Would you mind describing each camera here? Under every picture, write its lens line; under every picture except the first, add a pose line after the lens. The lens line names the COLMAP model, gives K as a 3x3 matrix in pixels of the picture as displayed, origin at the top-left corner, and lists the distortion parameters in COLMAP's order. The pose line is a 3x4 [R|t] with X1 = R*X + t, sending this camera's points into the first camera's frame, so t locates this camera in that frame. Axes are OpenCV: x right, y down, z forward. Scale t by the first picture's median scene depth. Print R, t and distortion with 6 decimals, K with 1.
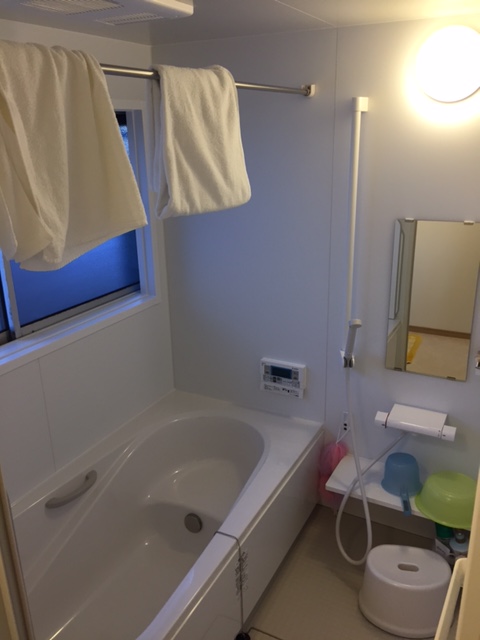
lens RADIAL K [[553.0, 0, 239.0], [0, 553.0, 316.9], [0, 0, 1]] dist [0.046888, -0.077663]
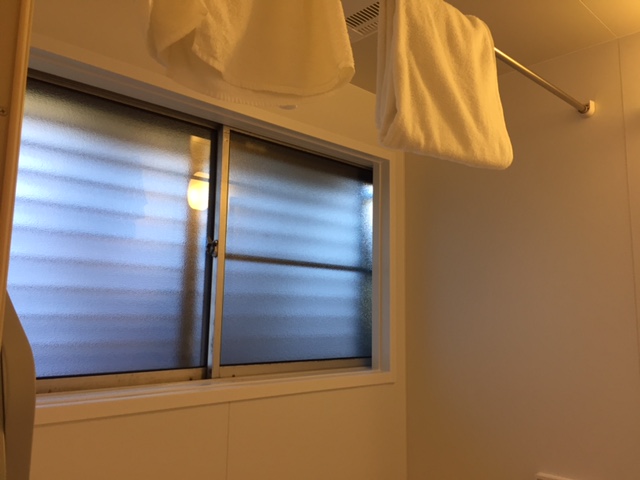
lens RADIAL K [[553.0, 0, 318.1], [0, 553.0, 242.7], [0, 0, 1]] dist [0.046888, -0.077663]
pose [[0.947893, -0.003337, -0.318571, 0.012690], [-0.137875, 0.897159, -0.419638, 0.261277], [0.287209, 0.441695, 0.849951, 0.377768]]
